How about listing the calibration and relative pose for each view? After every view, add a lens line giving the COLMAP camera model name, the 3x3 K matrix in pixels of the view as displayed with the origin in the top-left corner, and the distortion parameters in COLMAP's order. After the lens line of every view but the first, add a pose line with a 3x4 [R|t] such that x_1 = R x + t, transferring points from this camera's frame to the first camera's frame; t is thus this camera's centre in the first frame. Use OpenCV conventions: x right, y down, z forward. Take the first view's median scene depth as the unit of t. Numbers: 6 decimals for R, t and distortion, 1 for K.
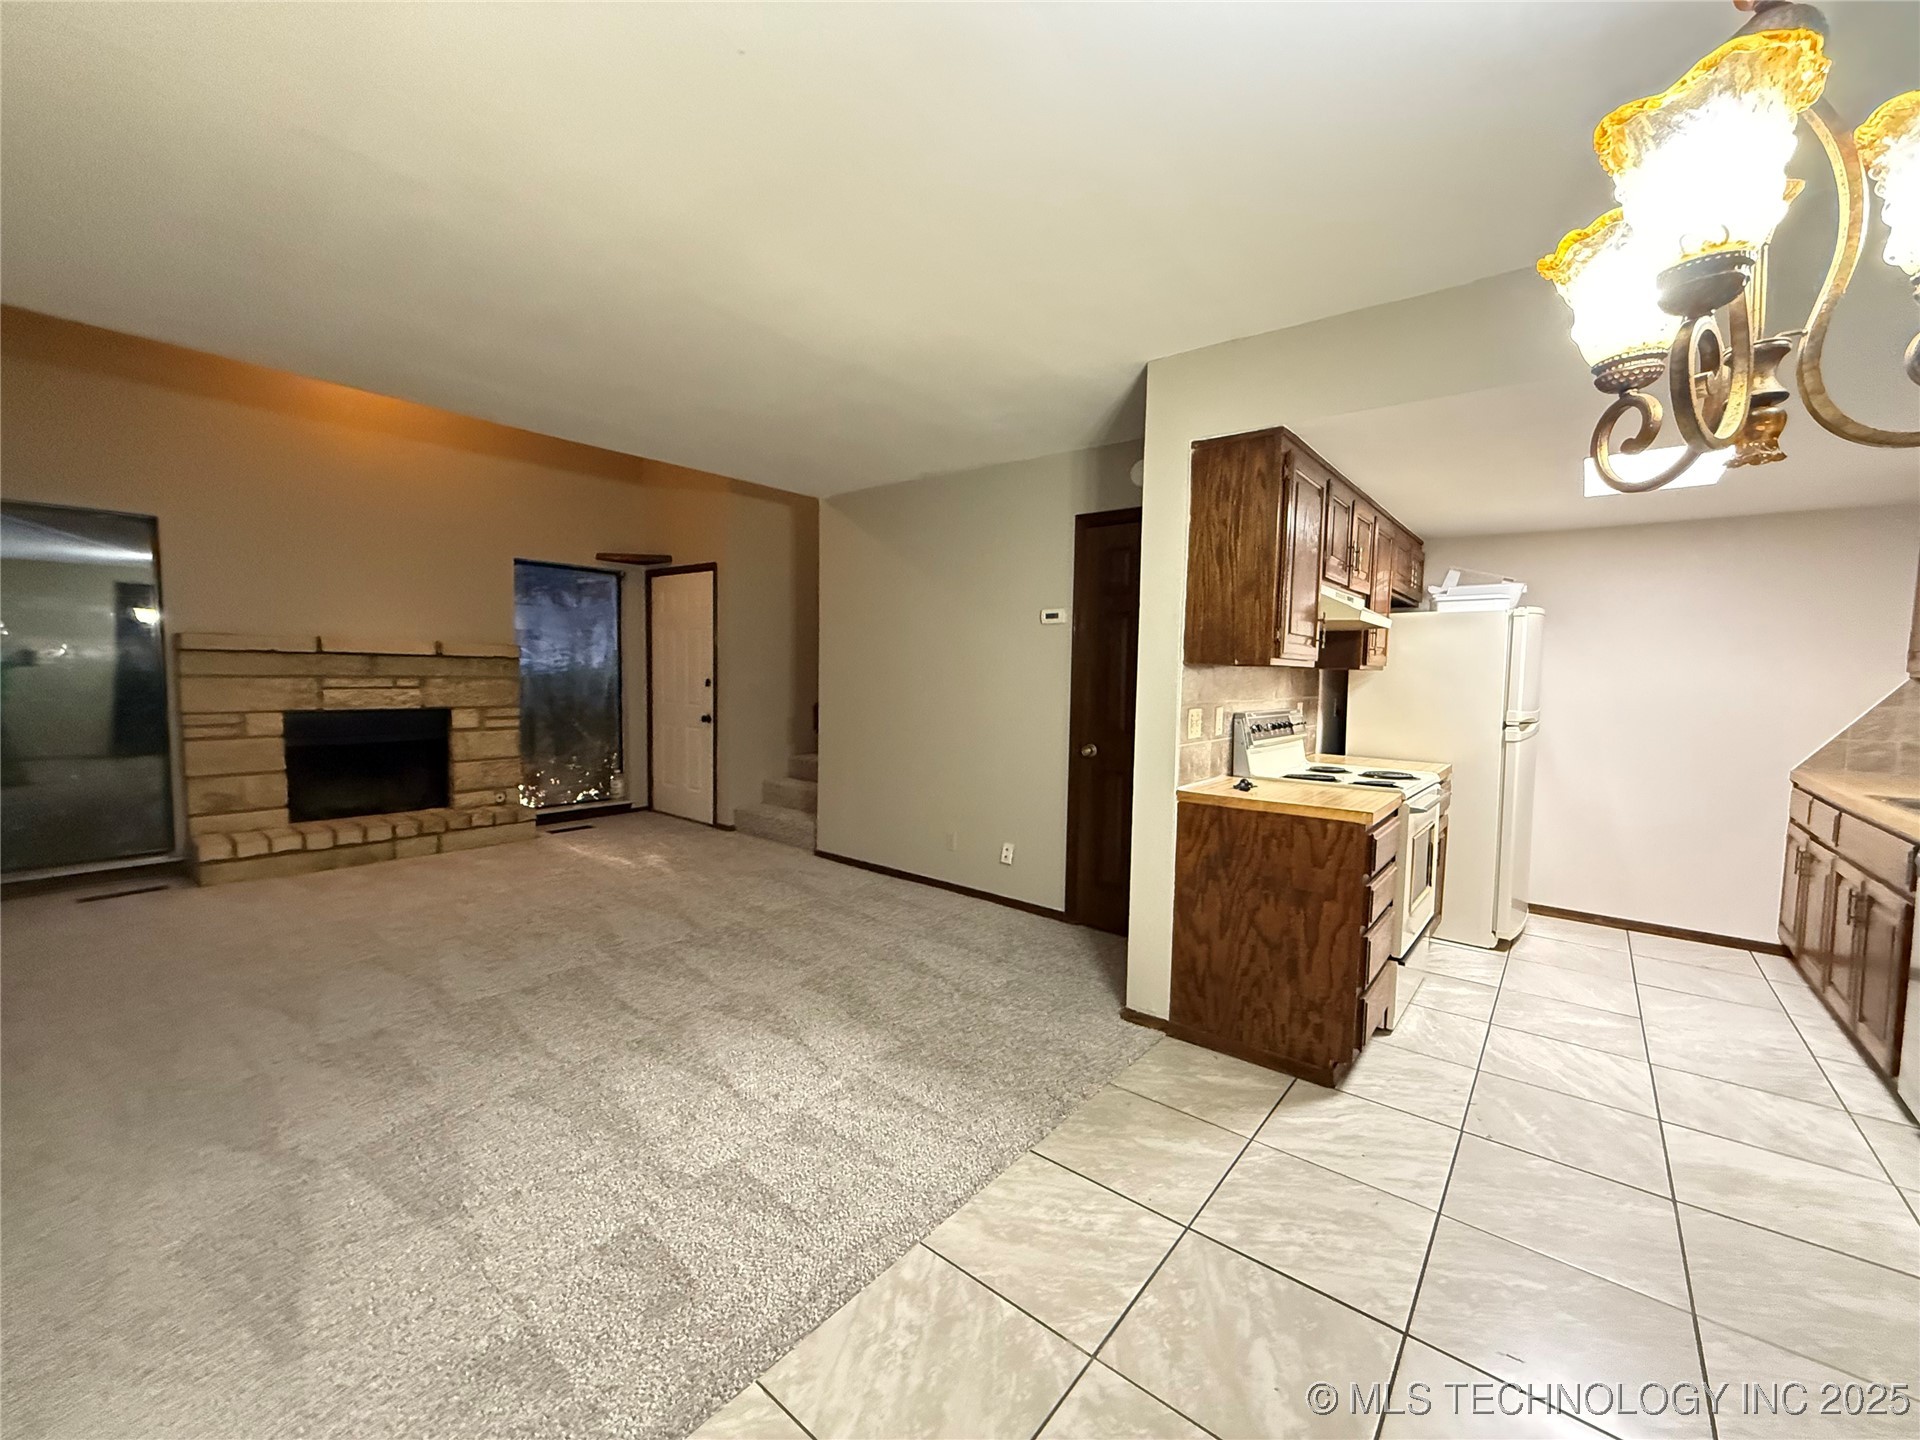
lens RADIAL K [[767.2, 0, 952.4], [0, 767.2, 721.0], [0, 0, 1]] dist [0.002238, -0.000861]
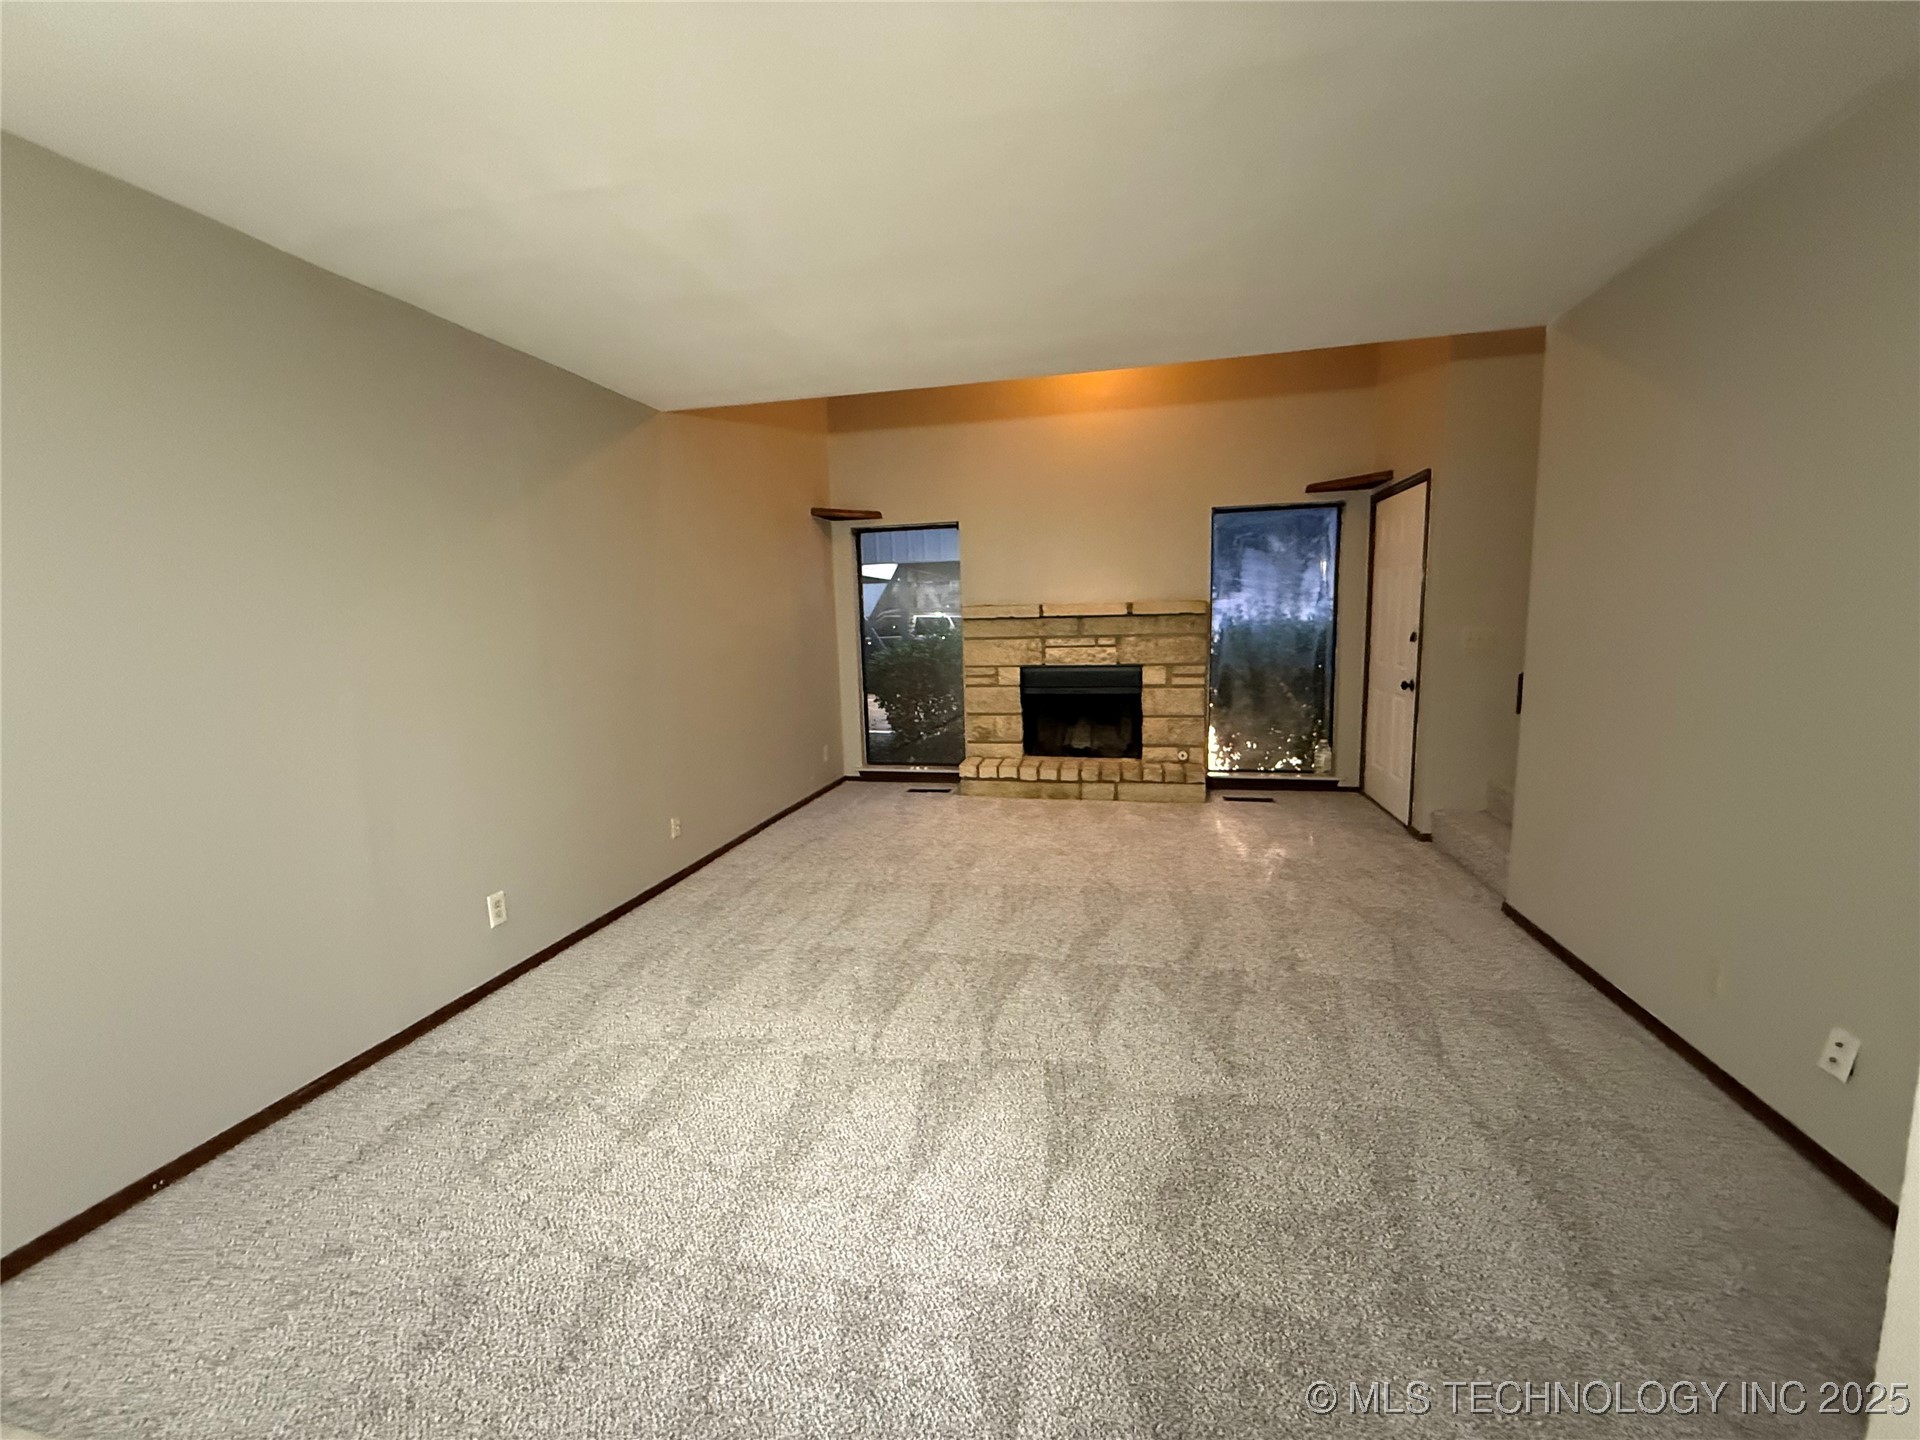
lens RADIAL K [[767.2, 0, 962.4], [0, 767.2, 717.9], [0, 0, 1]] dist [0.002238, -0.000861]
pose [[0.443416, 0.085304, -0.892248, 0.183788], [-0.024484, 0.996242, 0.083079, -0.027003], [0.895982, -0.014993, 0.443838, 0.332426]]
